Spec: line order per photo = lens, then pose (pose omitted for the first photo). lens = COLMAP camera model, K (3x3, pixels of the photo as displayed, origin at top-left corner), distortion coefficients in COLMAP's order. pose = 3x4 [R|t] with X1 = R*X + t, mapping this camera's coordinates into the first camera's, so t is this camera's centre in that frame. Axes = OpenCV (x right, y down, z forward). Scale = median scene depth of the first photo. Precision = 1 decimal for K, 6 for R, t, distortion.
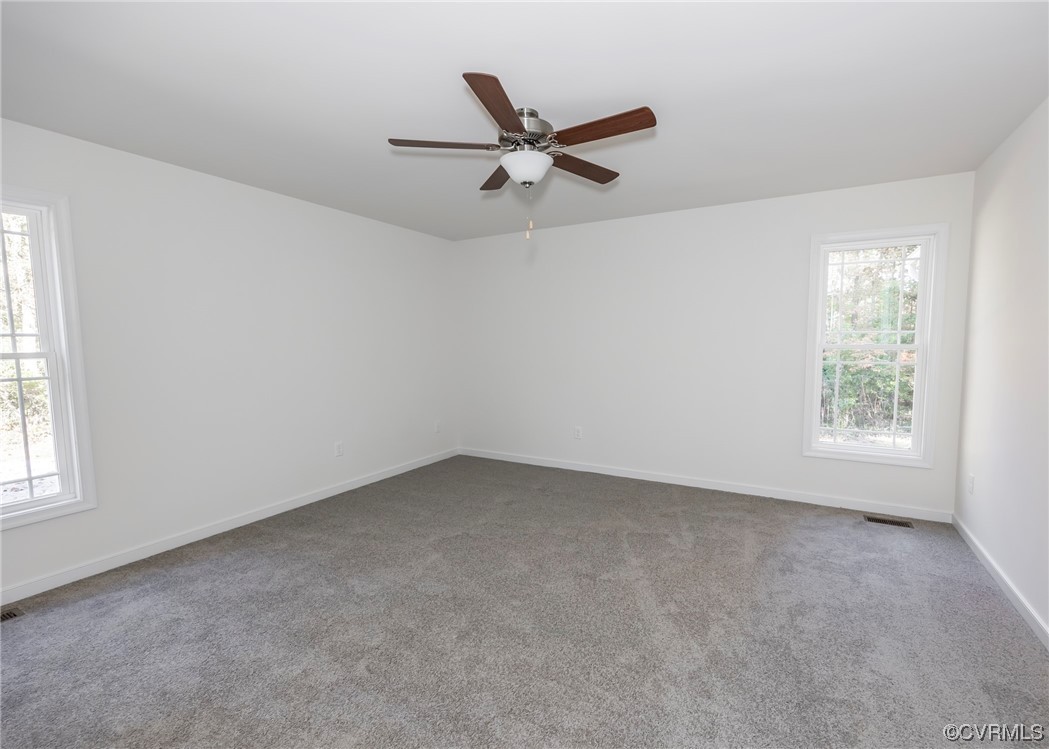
lens RADIAL K [[468.2, 0, 524.5], [0, 468.2, 374.5], [0, 0, 1]] dist [0.000663, -0.000077]
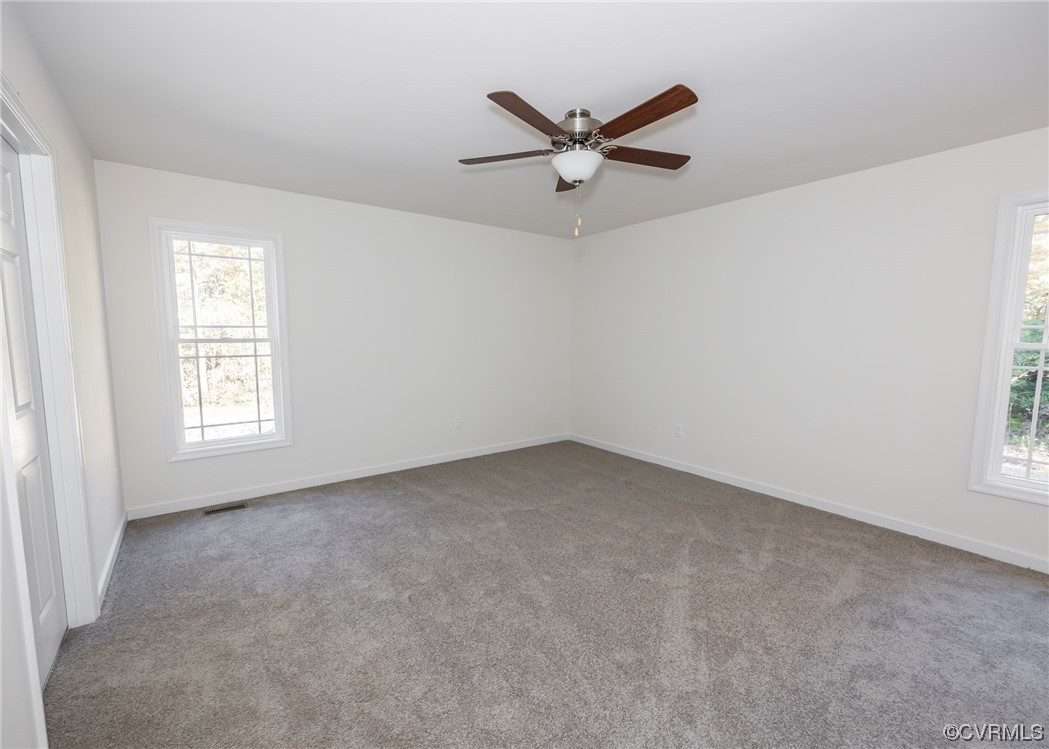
lens RADIAL K [[439.0, 0, 487.8], [0, 439.0, 371.3], [0, 0, 1]] dist [-0.000835, -0.000057]
pose [[0.902251, 0.047230, -0.428617, 0.240327], [-0.040677, 0.998873, 0.024440, -0.004765], [0.429289, -0.004616, 0.903156, 0.032448]]
